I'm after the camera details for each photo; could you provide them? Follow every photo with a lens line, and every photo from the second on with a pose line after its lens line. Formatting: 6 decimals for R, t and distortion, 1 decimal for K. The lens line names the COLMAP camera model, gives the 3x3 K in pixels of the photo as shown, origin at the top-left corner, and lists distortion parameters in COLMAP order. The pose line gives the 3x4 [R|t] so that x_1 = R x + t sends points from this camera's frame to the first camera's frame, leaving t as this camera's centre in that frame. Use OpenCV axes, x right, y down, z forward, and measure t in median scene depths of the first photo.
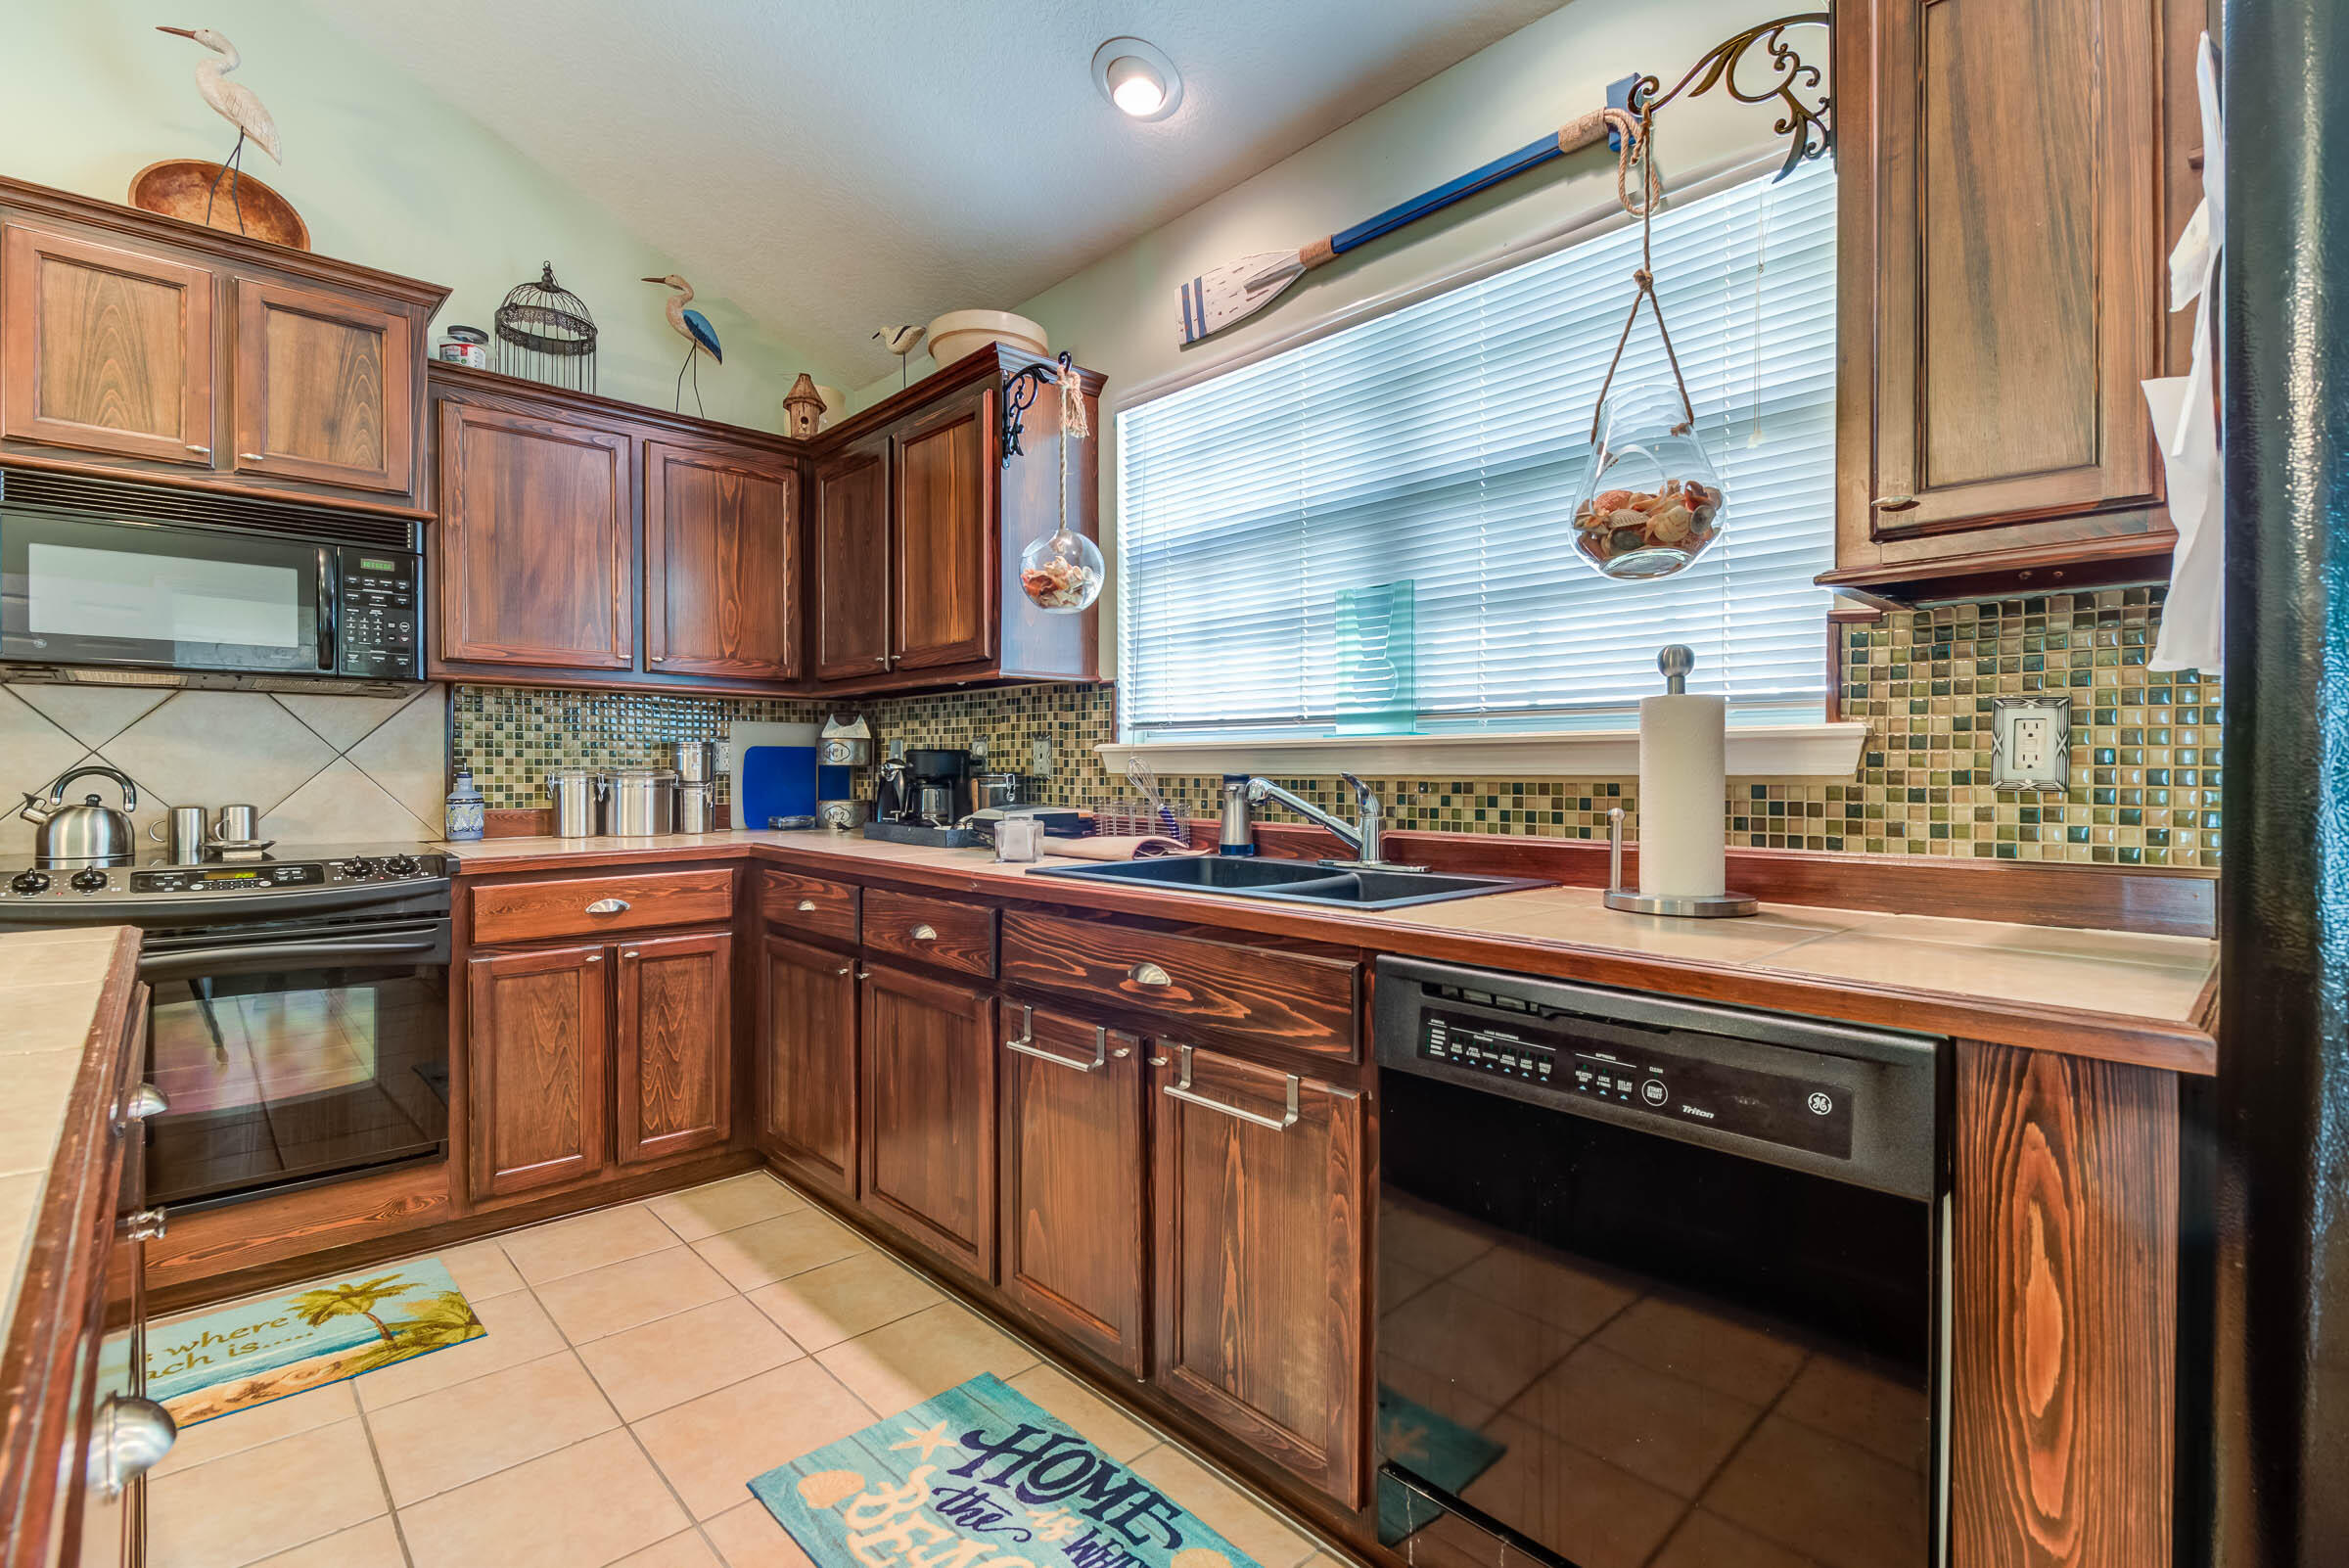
lens RADIAL K [[1056.0, 0, 1124.1], [0, 1056.0, 769.2], [0, 0, 1]] dist [0.022078, -0.015703]
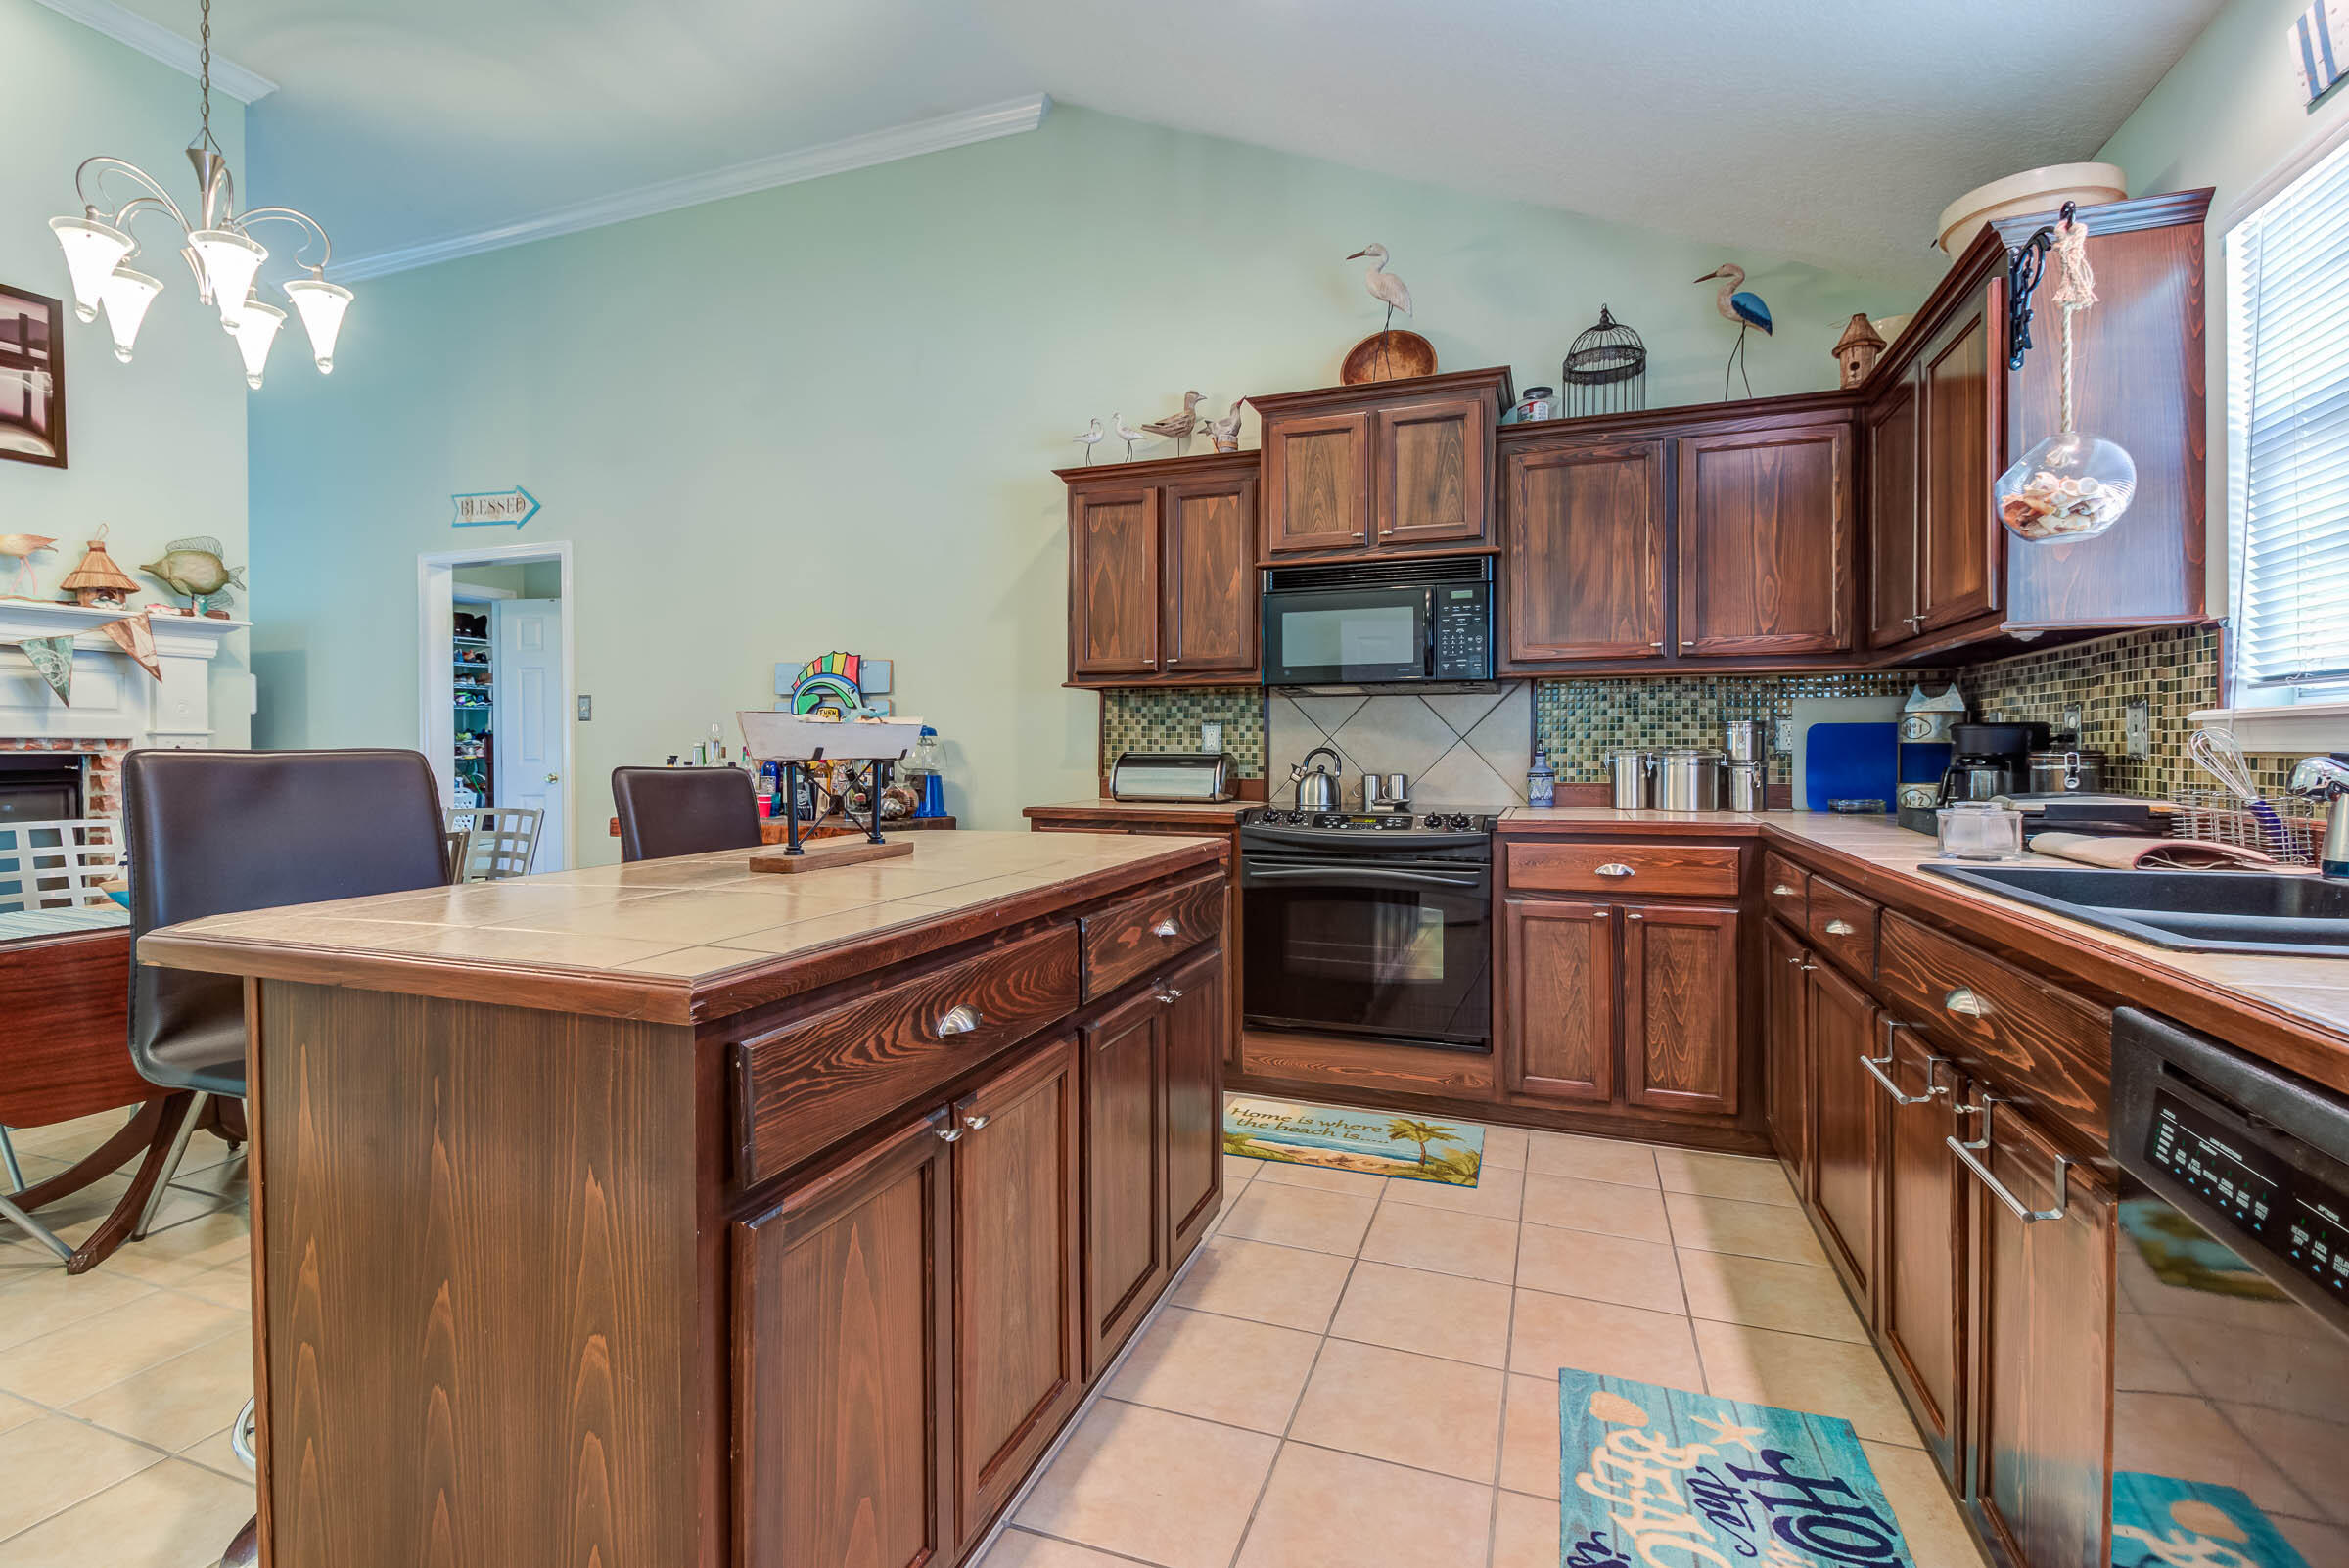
lens RADIAL K [[1077.9, 0, 1185.8], [0, 1077.9, 753.2], [0, 0, 1]] dist [0.021186, -0.016807]
pose [[0.471611, 0.000431, -0.881806, 0.322148], [0.002140, 0.999996, 0.001634, 0.002643], [0.881804, -0.002657, 0.471609, 0.062013]]
